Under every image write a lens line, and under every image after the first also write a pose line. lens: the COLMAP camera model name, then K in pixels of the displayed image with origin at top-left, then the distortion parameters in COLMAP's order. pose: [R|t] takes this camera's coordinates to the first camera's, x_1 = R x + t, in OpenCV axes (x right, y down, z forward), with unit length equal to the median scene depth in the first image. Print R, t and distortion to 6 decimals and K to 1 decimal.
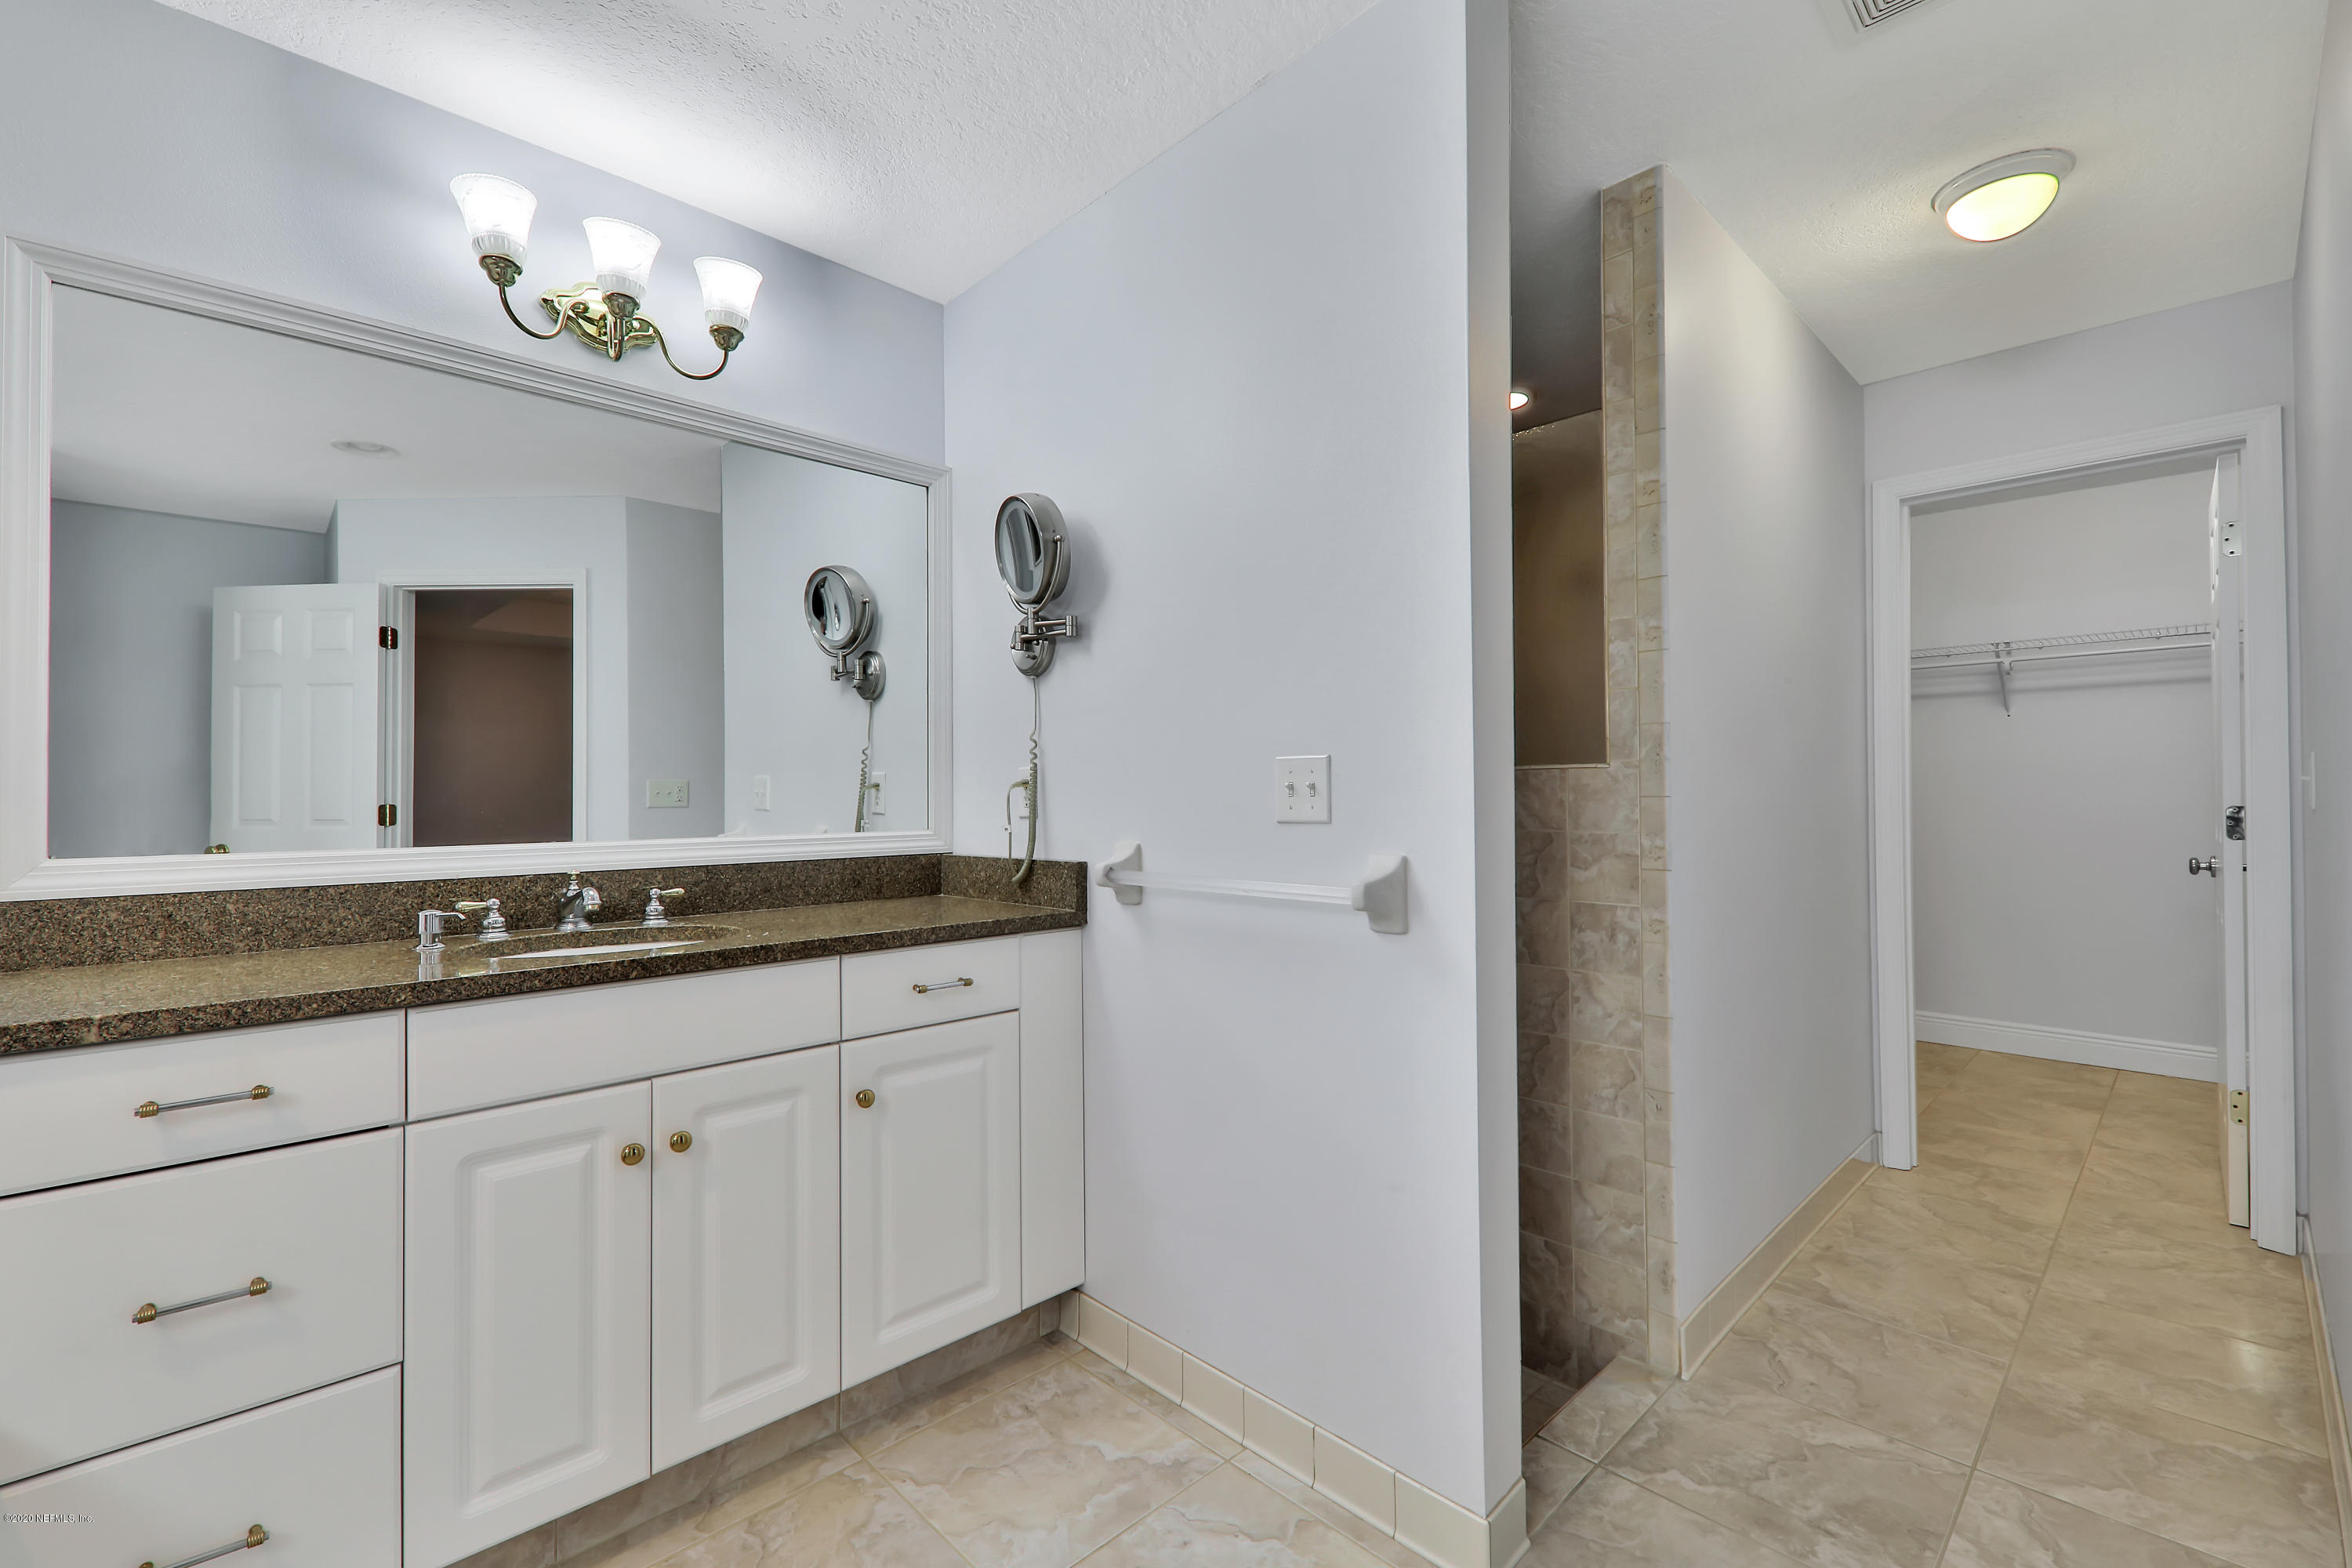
lens RADIAL K [[985.5, 0, 1165.8], [0, 985.5, 786.7], [0, 0, 1]] dist [0.004716, -0.000506]
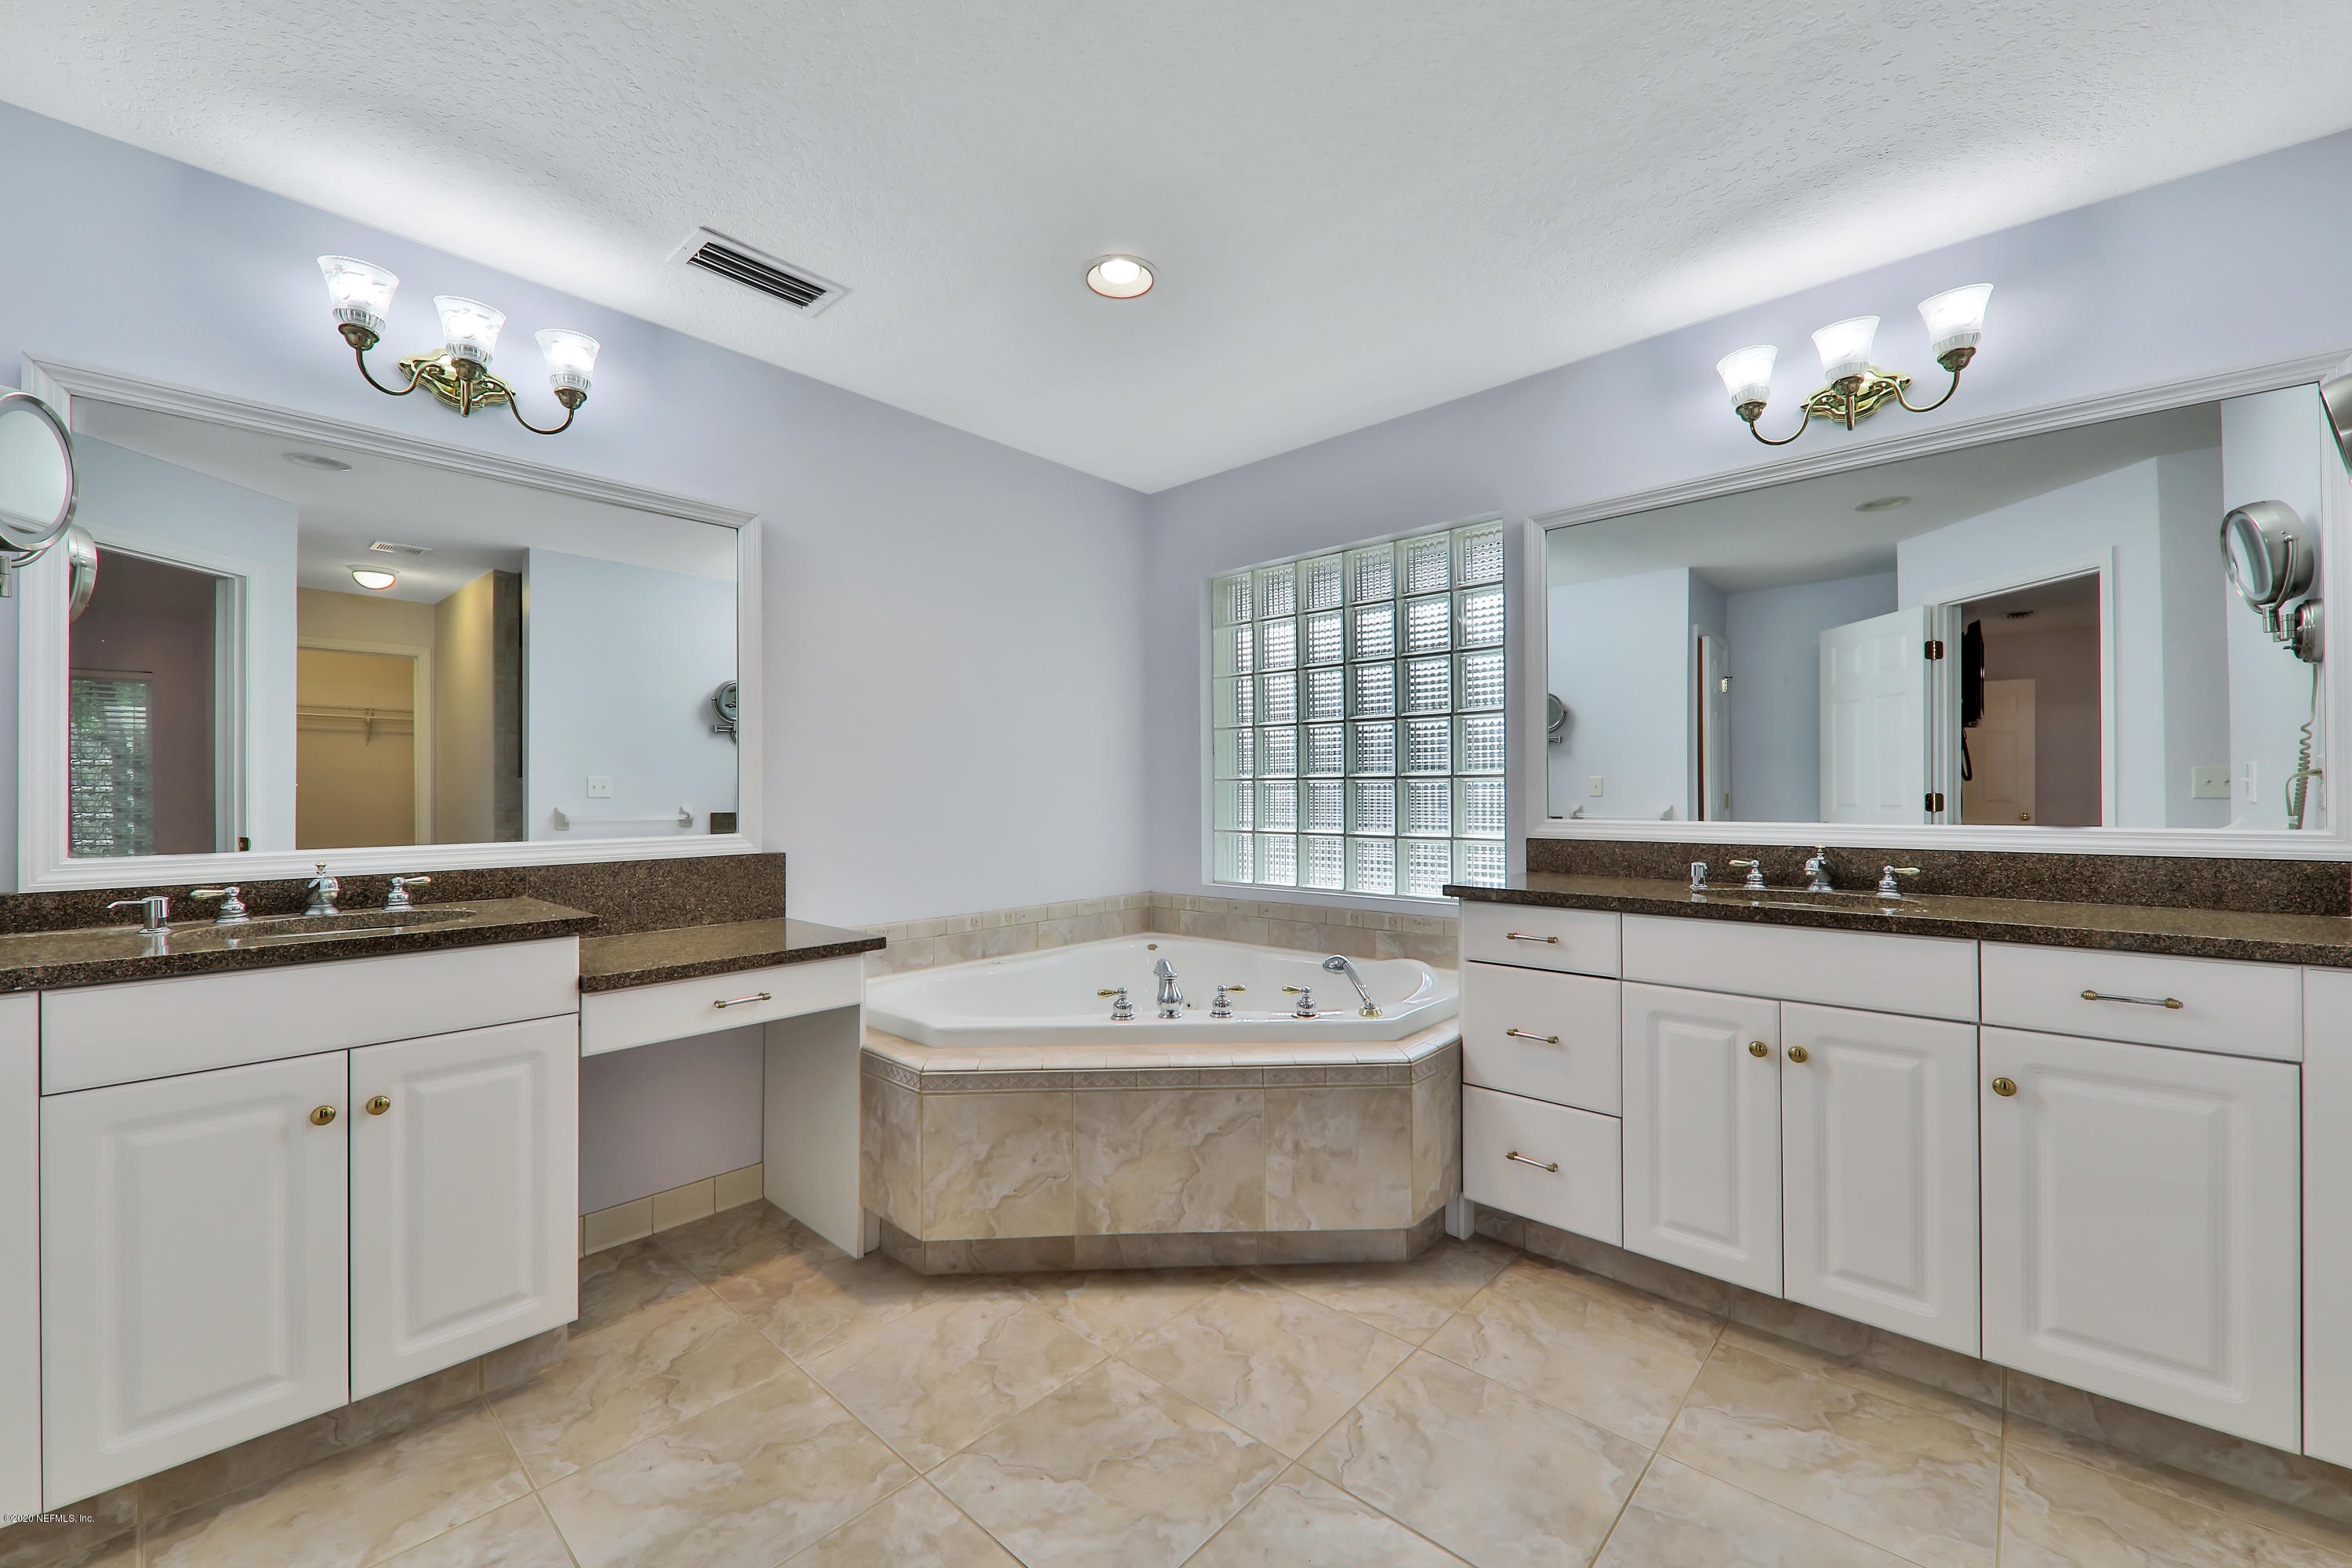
lens RADIAL K [[944.9, 0, 1207.1], [0, 944.9, 784.7], [0, 0, 1]] dist [-0.006910, -0.000100]
pose [[0.092964, -0.004225, -0.995660, 0.522495], [0.013403, 0.999906, -0.002991, -0.000484], [0.995579, -0.013067, 0.093012, 0.093109]]
